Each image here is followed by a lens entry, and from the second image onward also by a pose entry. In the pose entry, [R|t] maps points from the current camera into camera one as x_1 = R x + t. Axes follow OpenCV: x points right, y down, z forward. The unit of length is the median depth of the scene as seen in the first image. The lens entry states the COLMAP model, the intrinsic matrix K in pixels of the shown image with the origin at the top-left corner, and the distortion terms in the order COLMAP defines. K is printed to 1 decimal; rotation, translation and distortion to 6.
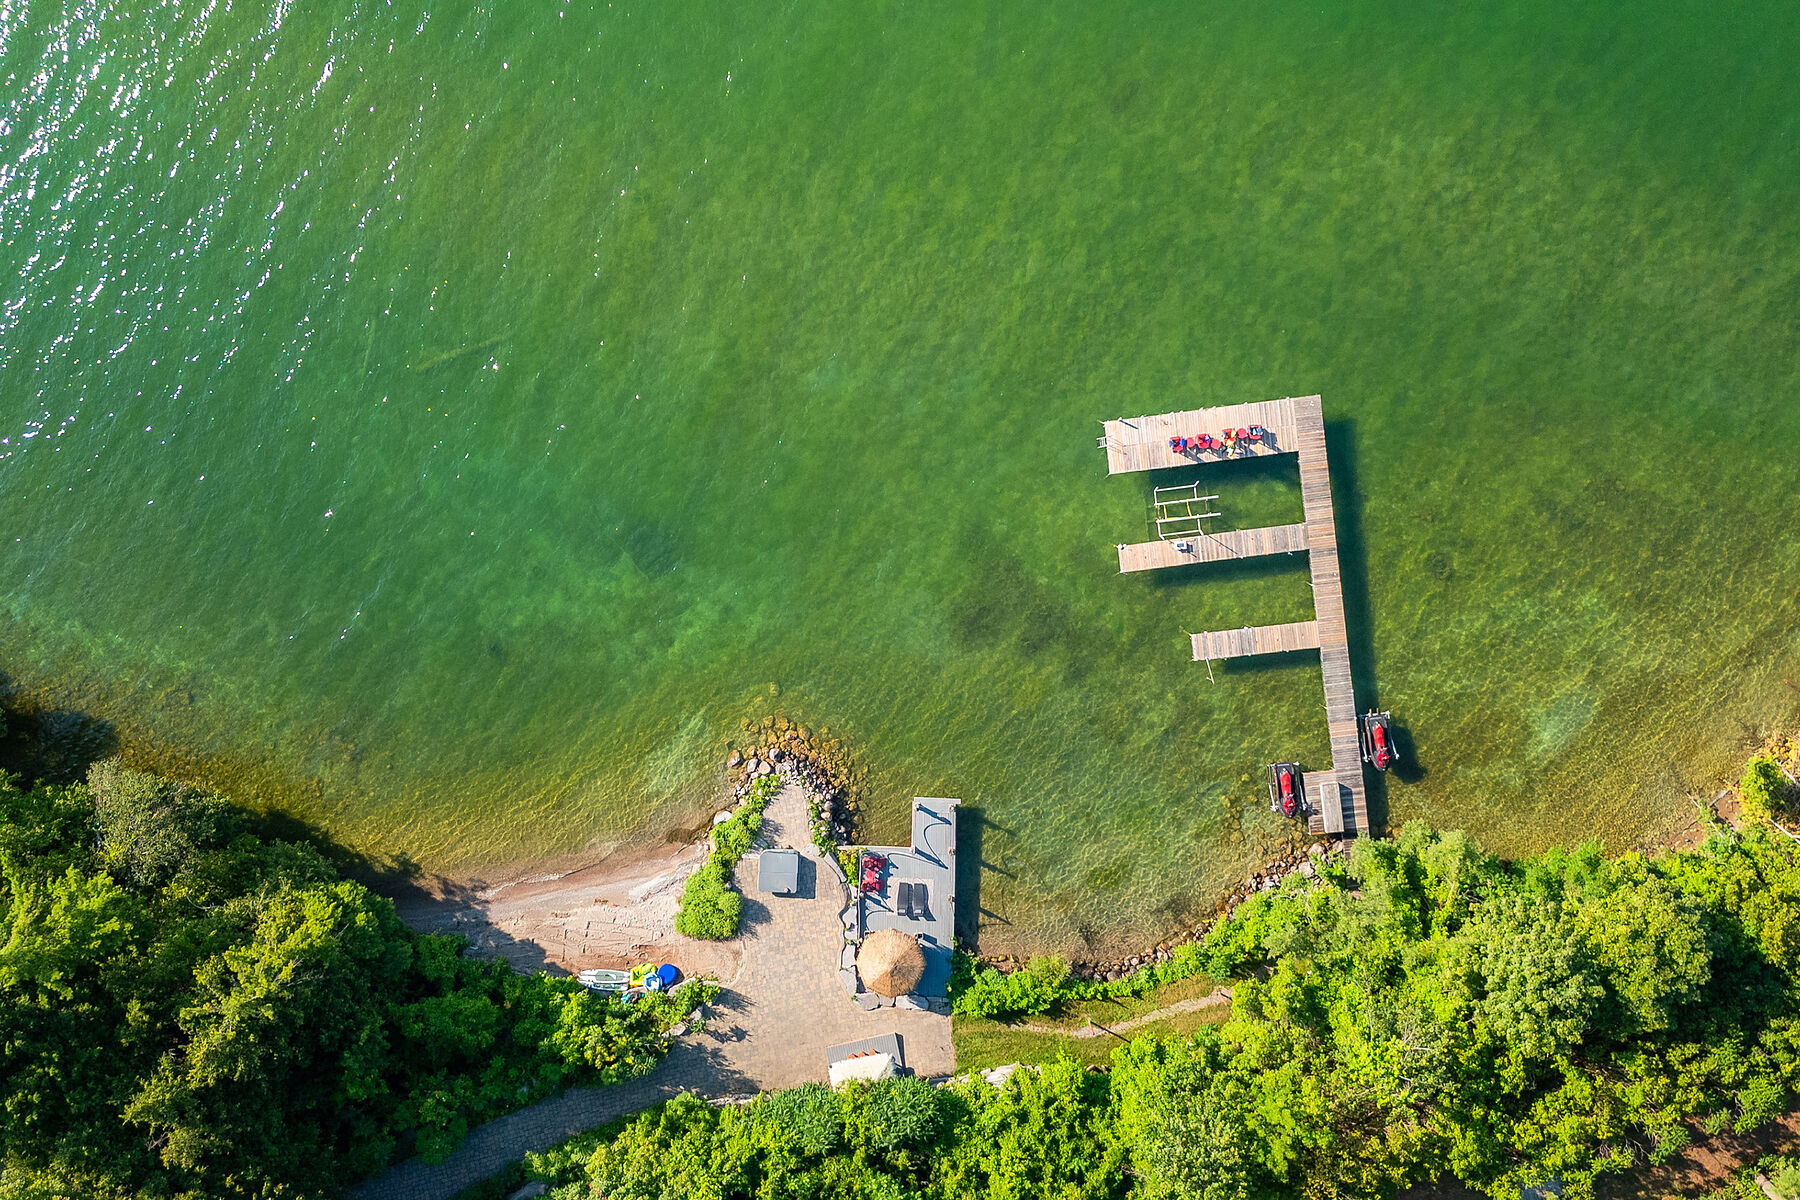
lens RADIAL K [[1610.1, 0, 900.0], [0, 1610.1, 600.0], [0, 0, 1]] dist [0.179937, -0.437586]
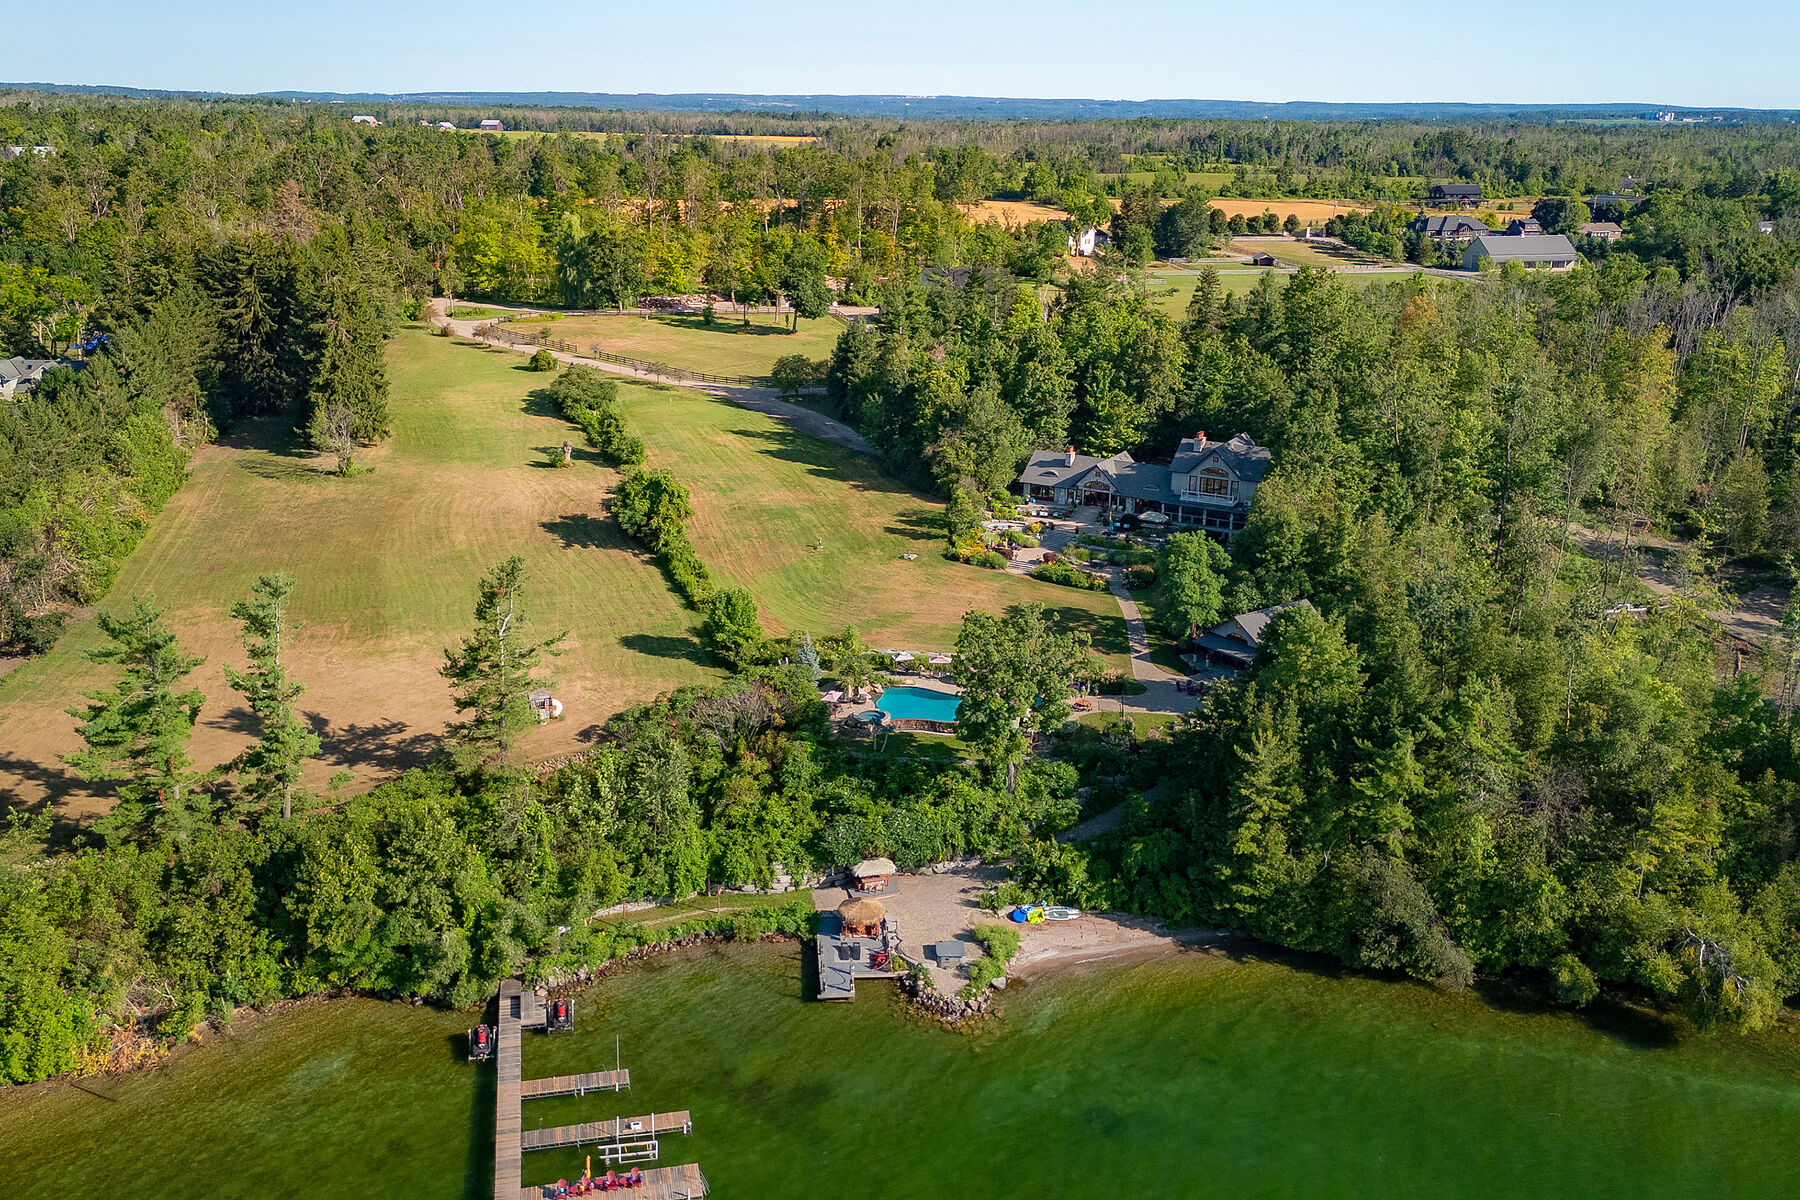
lens RADIAL K [[1610.1, 0, 900.0], [0, 1610.1, 600.0], [0, 0, 1]] dist [0.179937, -0.437586]
pose [[-0.995114, 0.043396, -0.088682, 0.073700], [-0.098036, -0.327987, 0.939581, -0.996720], [0.011688, 0.943685, 0.330639, 0.277648]]
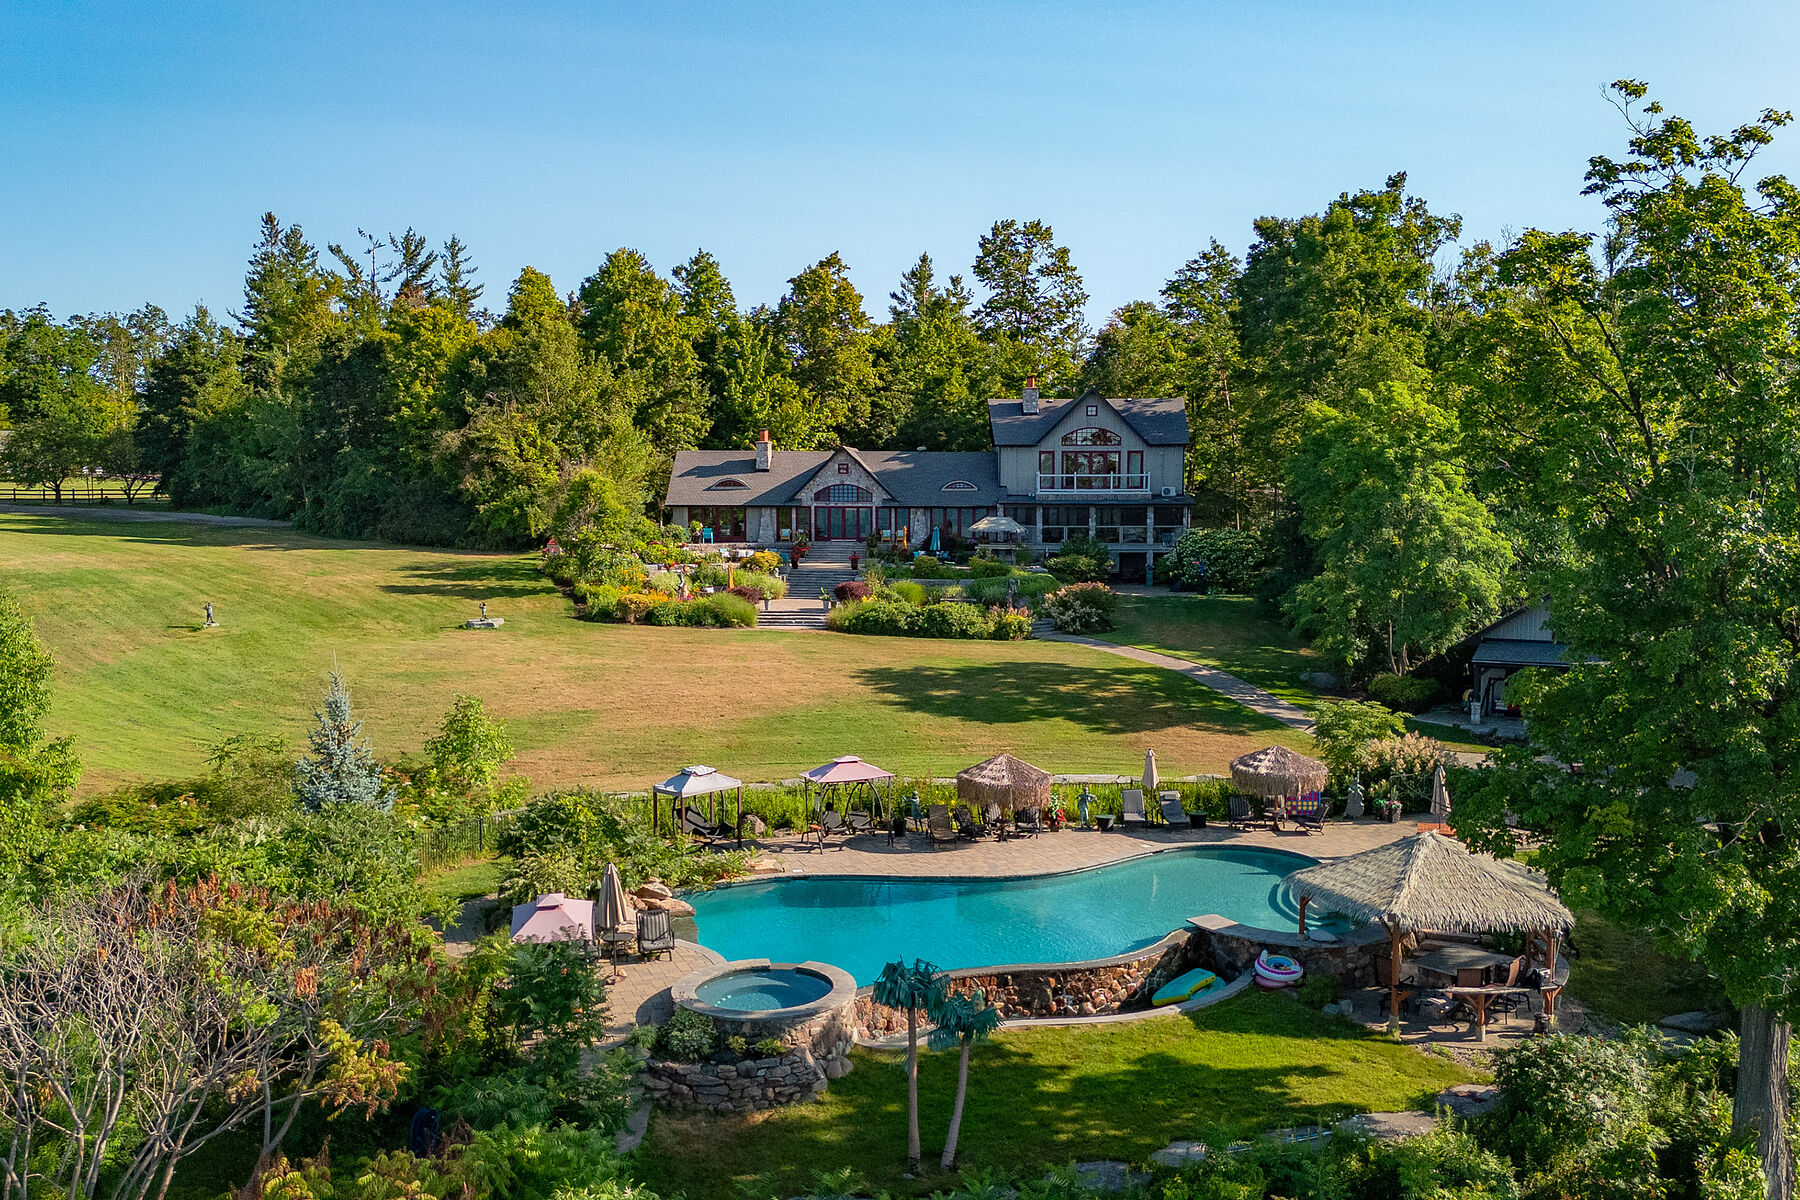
lens RADIAL K [[1610.1, 0, 900.0], [0, 1610.1, 600.0], [0, 0, 1]] dist [0.179937, -0.437586]
pose [[-0.856190, 0.068398, -0.512113, 0.103884], [-0.516640, -0.104417, 0.849812, 0.206889], [0.004652, 0.992179, 0.124737, 0.804459]]
